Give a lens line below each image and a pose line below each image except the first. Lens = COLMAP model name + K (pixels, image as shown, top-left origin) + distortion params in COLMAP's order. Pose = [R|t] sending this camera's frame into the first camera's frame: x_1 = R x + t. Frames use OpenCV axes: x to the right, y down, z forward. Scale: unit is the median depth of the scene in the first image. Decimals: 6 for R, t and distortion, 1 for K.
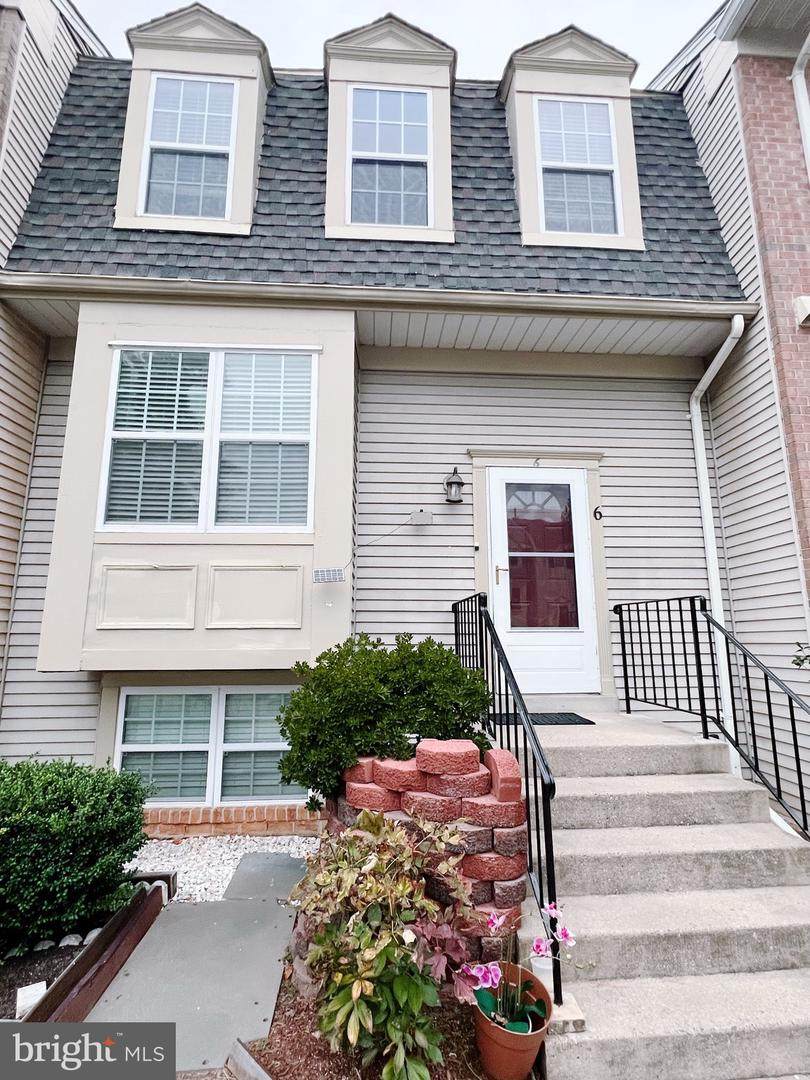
lens RADIAL K [[540.4, 0, 403.4], [0, 540.4, 543.7], [0, 0, 1]] dist [-0.006656, 0.000308]
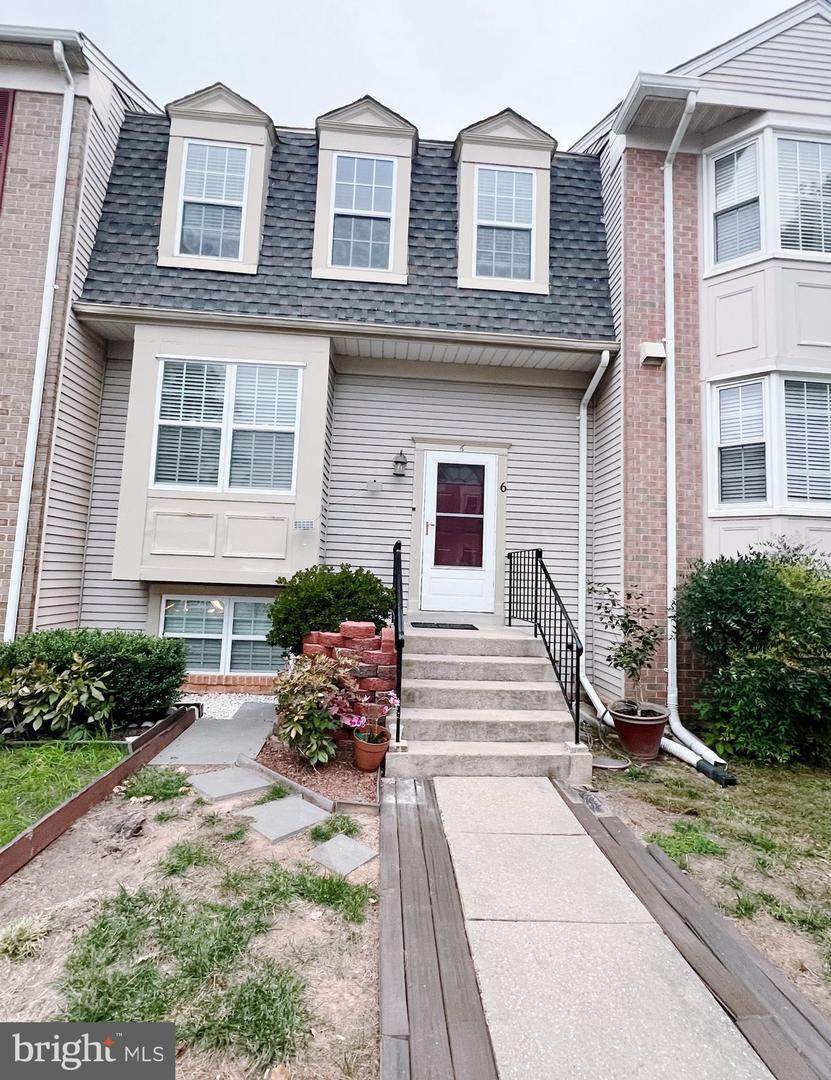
lens RADIAL K [[555.4, 0, 417.4], [0, 555.4, 534.4], [0, 0, 1]] dist [-0.004858, -0.001887]
pose [[0.999017, 0.042906, 0.011137, 0.140729], [-0.043726, 0.995097, 0.088715, -0.057855], [-0.007276, -0.089115, 0.995995, -0.479537]]
